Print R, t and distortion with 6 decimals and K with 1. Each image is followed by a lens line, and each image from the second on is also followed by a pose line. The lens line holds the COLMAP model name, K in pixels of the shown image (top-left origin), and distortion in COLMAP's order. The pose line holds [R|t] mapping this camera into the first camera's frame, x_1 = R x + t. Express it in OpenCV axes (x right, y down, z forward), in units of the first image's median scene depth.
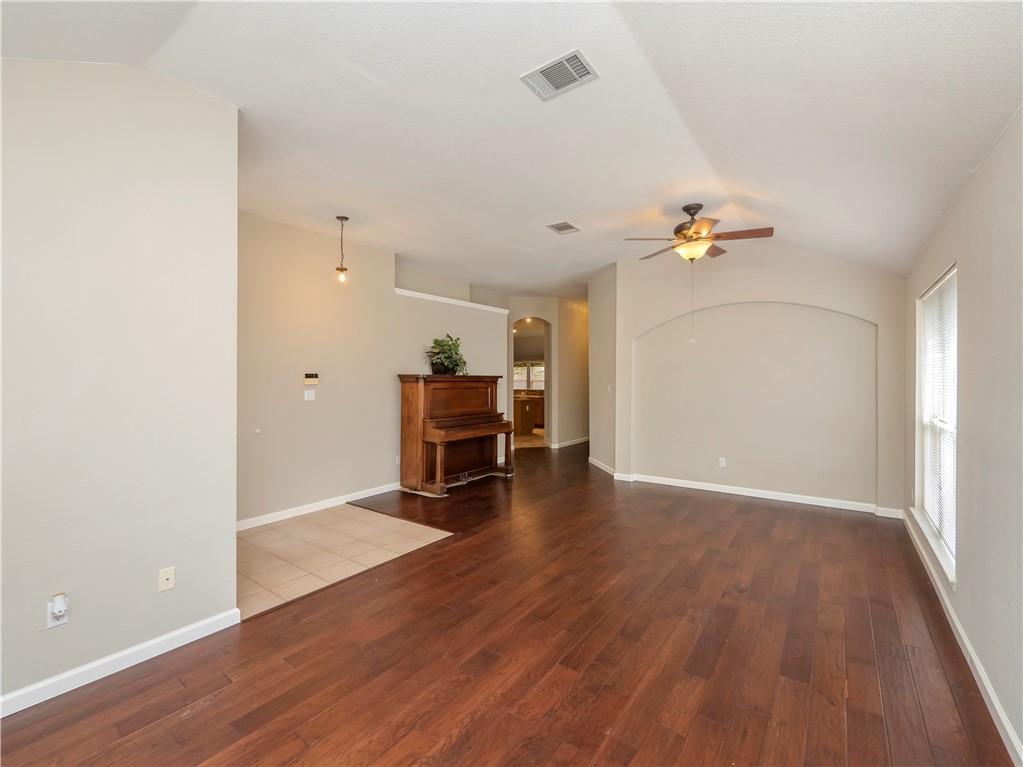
lens RADIAL K [[440.1, 0, 508.9], [0, 440.1, 379.4], [0, 0, 1]] dist [-0.013512, 0.007172]
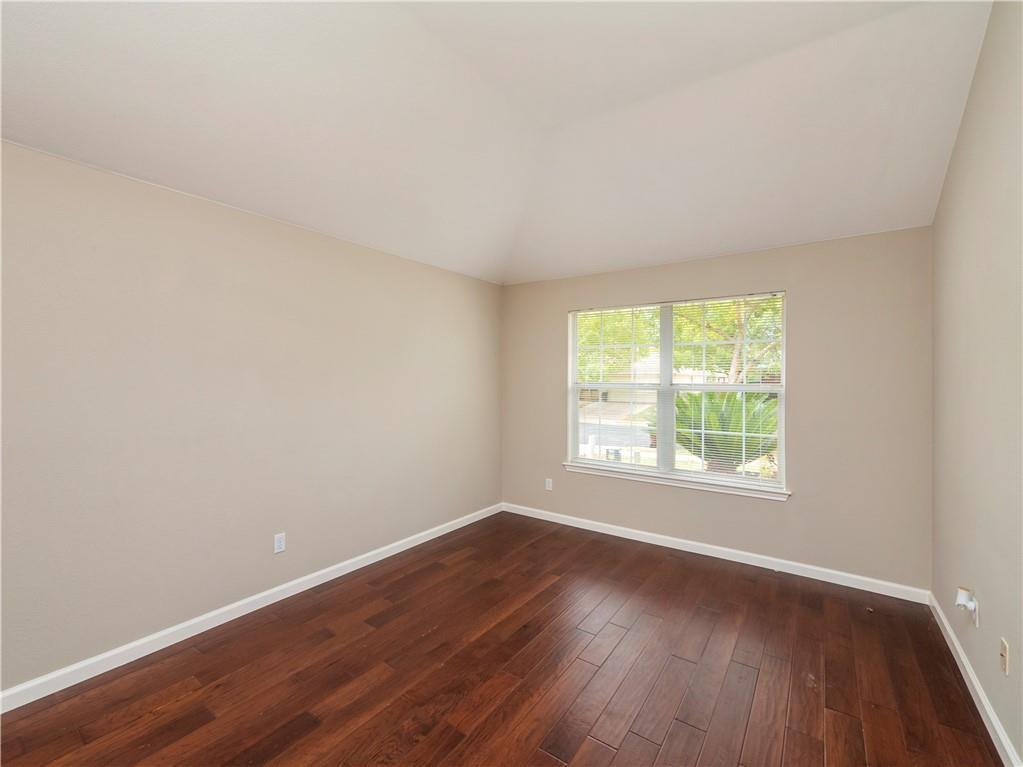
lens RADIAL K [[440.1, 0, 508.9], [0, 440.1, 379.4], [0, 0, 1]] dist [-0.013512, 0.007172]
pose [[-0.999582, -0.000562, -0.028897, 0.065153], [-0.000597, 0.999999, 0.001184, 0.000450], [0.028896, 0.001201, -0.999582, 1.976670]]
